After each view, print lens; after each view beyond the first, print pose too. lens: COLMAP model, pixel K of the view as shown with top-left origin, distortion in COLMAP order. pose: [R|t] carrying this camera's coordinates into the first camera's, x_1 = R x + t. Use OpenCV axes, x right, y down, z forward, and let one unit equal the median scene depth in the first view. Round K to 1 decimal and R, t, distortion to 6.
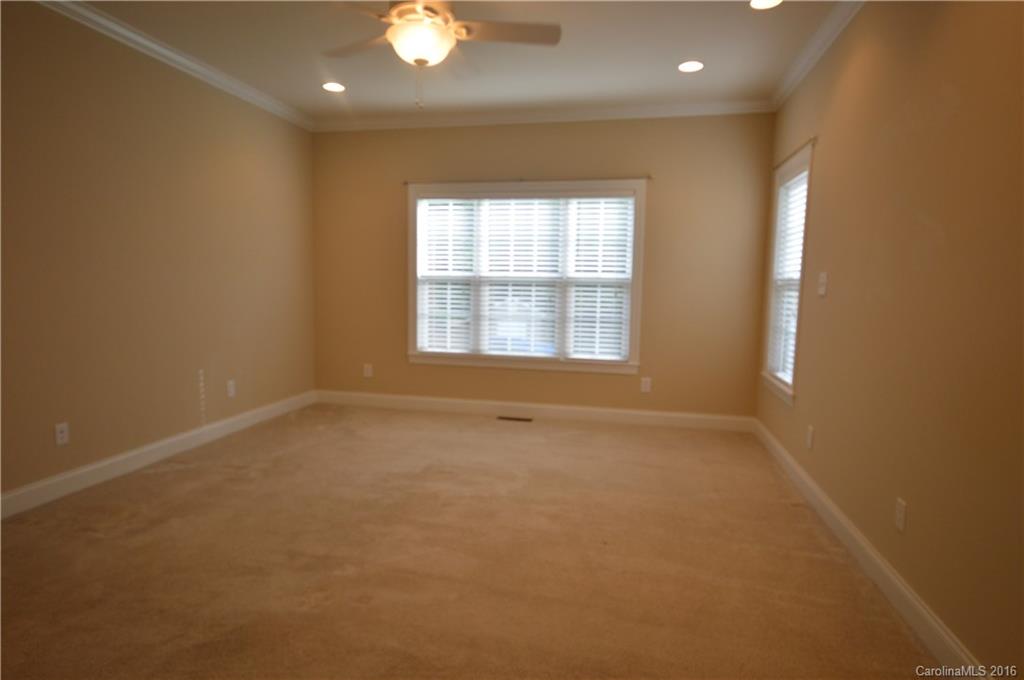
lens RADIAL K [[473.1, 0, 507.8], [0, 473.1, 327.0], [0, 0, 1]] dist [-0.001409, -0.000071]
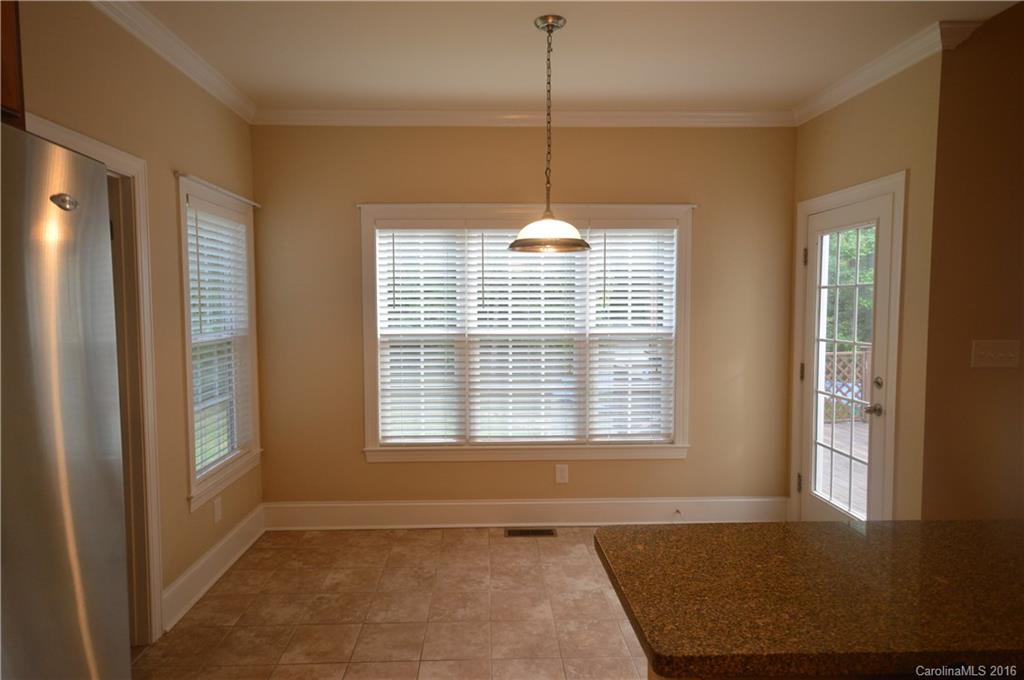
lens RADIAL K [[642.9, 0, 499.8], [0, 642.9, 366.4], [0, 0, 1]] dist [0.039379, -0.000309]
pose [[0.979488, -0.027325, 0.199643, -0.212385], [0.038443, 0.997906, -0.052024, -0.006438], [-0.197804, 0.058632, 0.978487, 0.037055]]
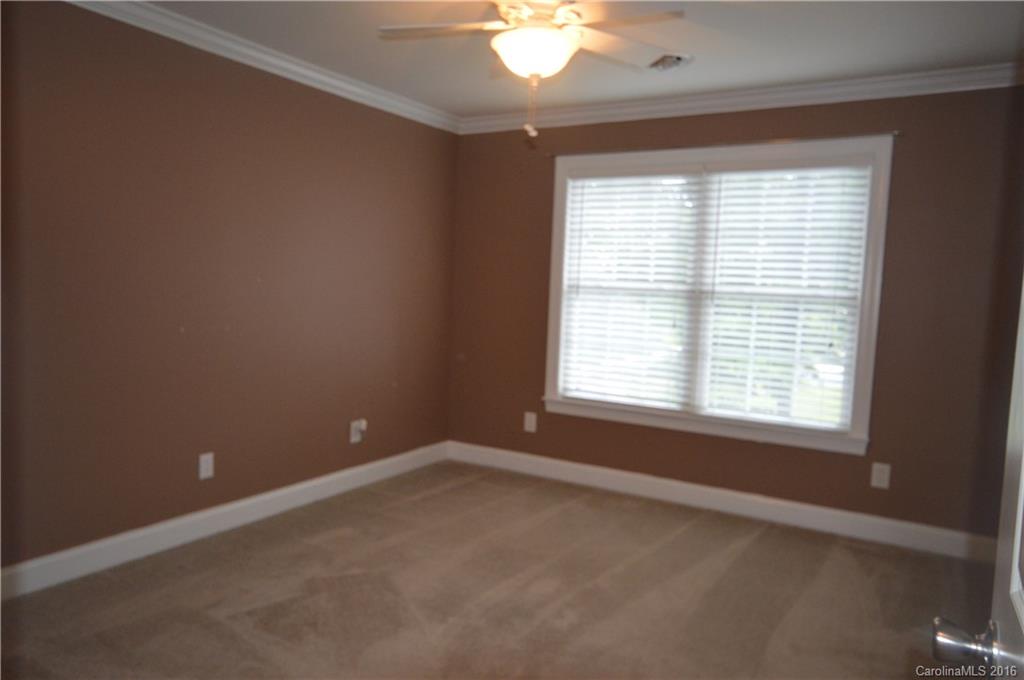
lens RADIAL K [[726.1, 0, 515.4], [0, 726.1, 335.4], [0, 0, 1]] dist [-0.002358, 0.001293]
pose [[0.935875, 0.049822, -0.348791, 0.123178], [-0.065196, 0.997344, -0.032472, 0.003400], [0.346247, 0.053130, 0.936638, -0.023487]]
